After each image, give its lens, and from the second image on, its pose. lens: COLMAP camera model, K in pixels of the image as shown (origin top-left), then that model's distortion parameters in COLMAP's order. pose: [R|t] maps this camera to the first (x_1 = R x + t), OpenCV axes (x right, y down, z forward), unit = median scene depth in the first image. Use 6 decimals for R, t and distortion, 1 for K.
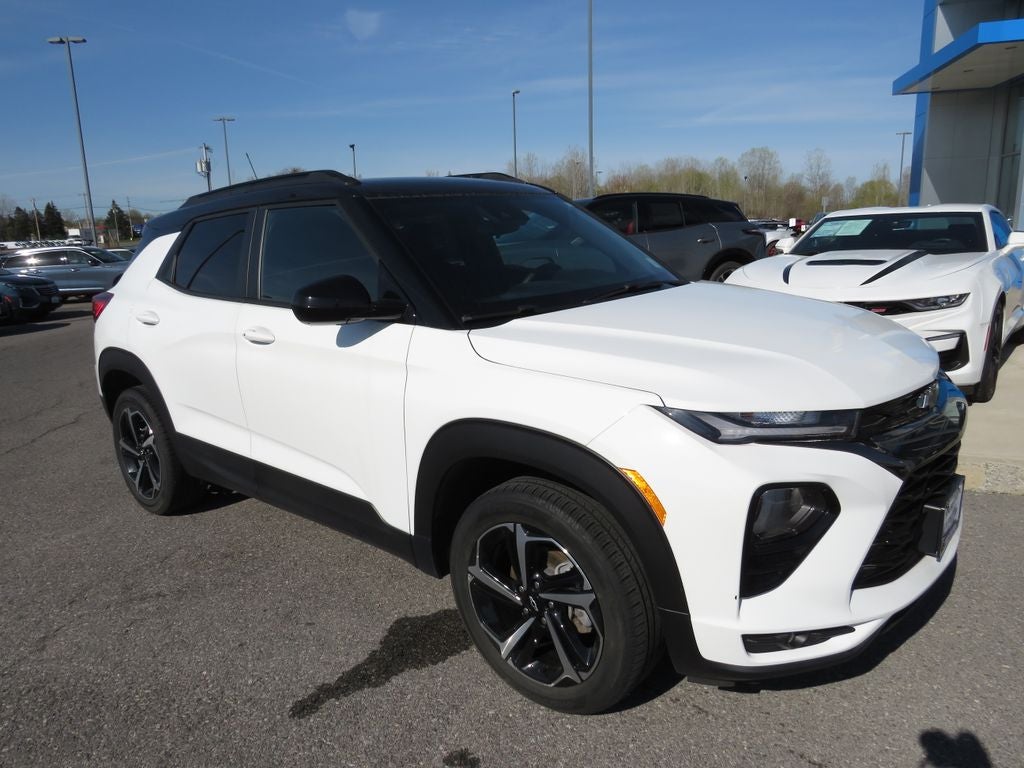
lens RADIAL K [[733.7, 0, 505.0], [0, 733.7, 385.6], [0, 0, 1]] dist [-0.039159, 0.023428]
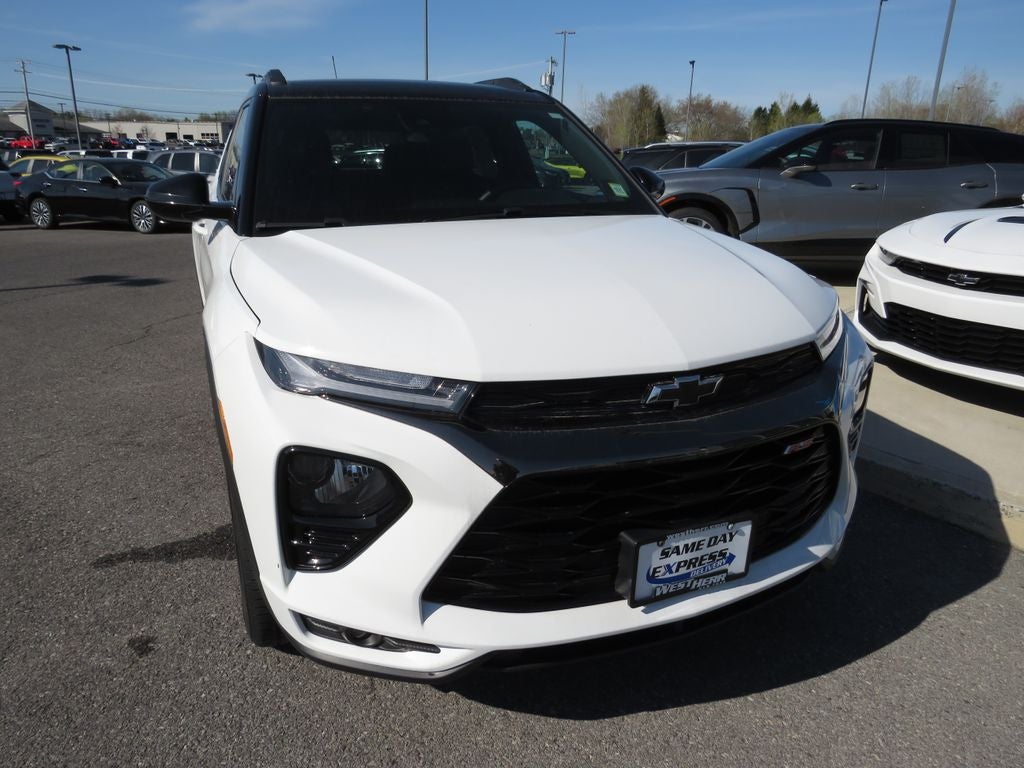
lens RADIAL K [[733.6, 0, 504.5], [0, 733.6, 385.4], [0, 0, 1]] dist [-0.035859, 0.022746]
pose [[0.897768, 0.186809, -0.398892, 0.619230], [-0.146152, 0.980641, 0.130315, -0.052461], [0.415514, -0.058694, 0.907691, 0.237240]]
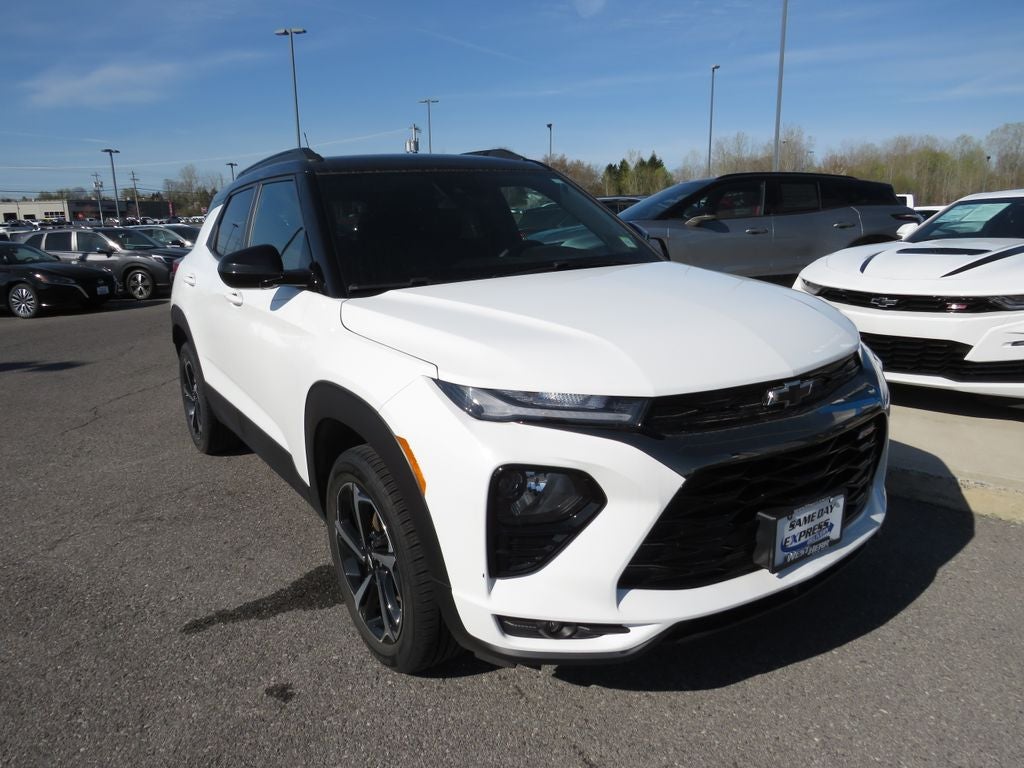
lens RADIAL K [[733.7, 0, 505.0], [0, 733.7, 385.6], [0, 0, 1]] dist [-0.039159, 0.023428]
pose [[0.963407, 0.077306, -0.256652, 0.414416], [-0.070692, 0.996887, 0.034913, -0.002697], [0.258552, -0.015492, 0.965873, 0.036124]]
